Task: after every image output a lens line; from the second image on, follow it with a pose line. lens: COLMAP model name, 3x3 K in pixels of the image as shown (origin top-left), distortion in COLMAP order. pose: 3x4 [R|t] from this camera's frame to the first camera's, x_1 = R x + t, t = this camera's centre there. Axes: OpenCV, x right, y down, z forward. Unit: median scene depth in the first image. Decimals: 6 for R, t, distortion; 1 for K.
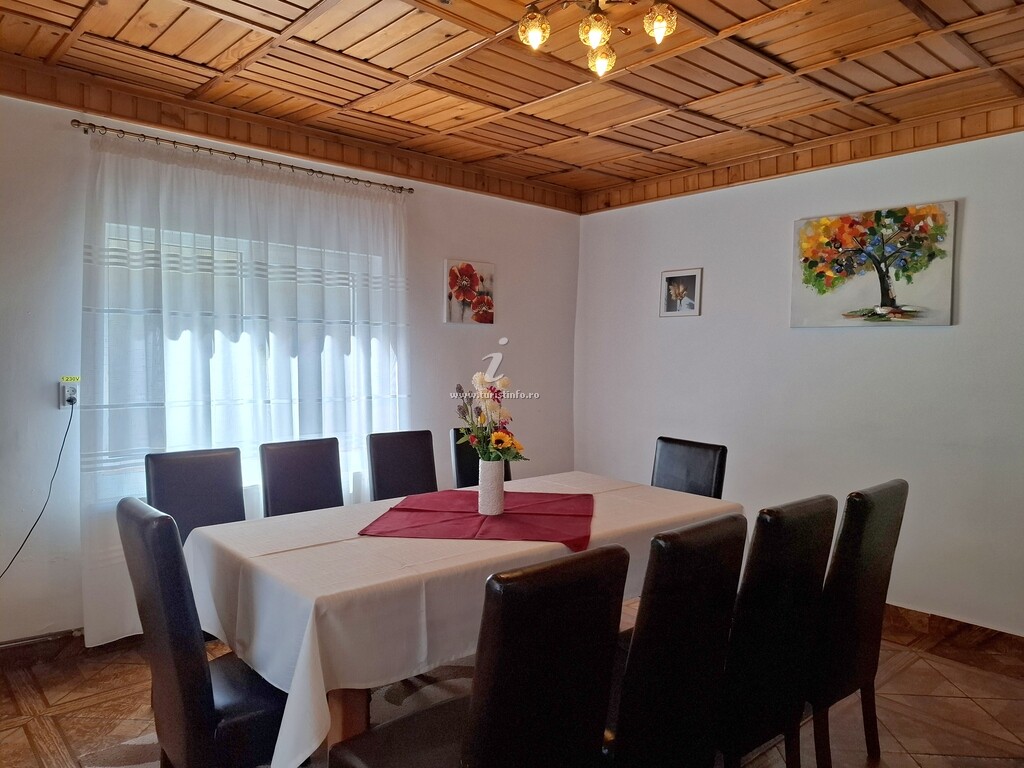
lens RADIAL K [[729.9, 0, 514.4], [0, 729.9, 379.7], [0, 0, 1]] dist [0.072128, -0.063941]
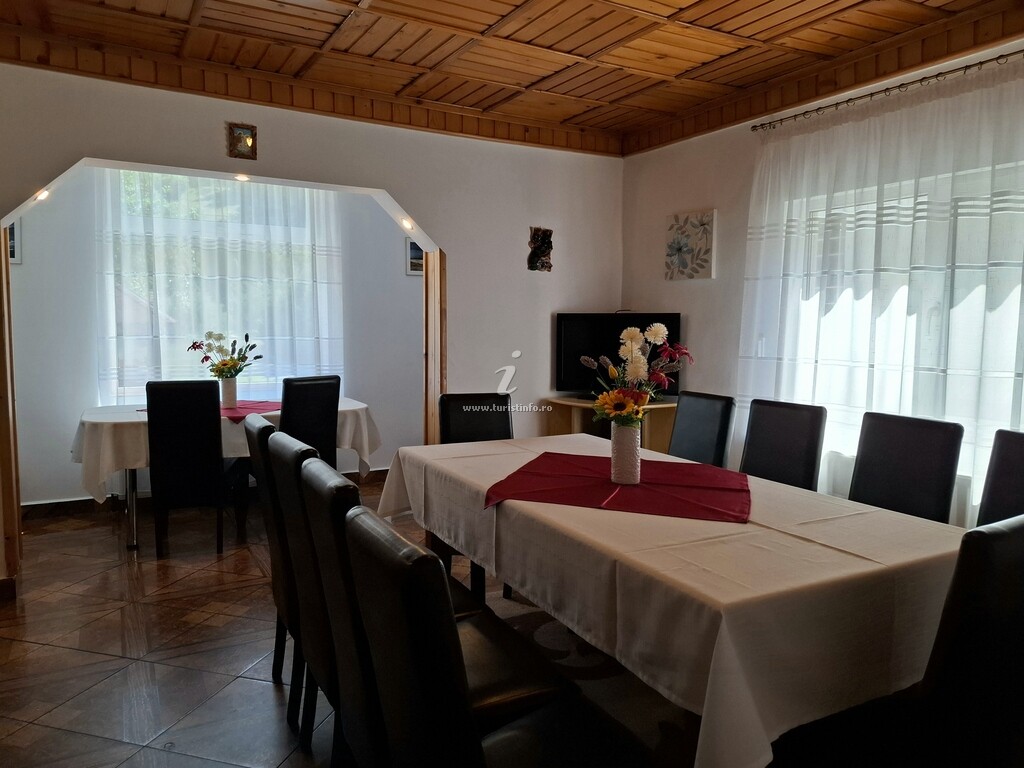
lens RADIAL K [[729.9, 0, 514.4], [0, 729.9, 379.7], [0, 0, 1]] dist [0.072128, -0.063941]
pose [[-0.223987, 0.062481, -0.972587, 0.608883], [-0.042876, 0.996345, 0.073882, -0.001520], [0.973649, 0.058249, -0.220489, 0.760796]]
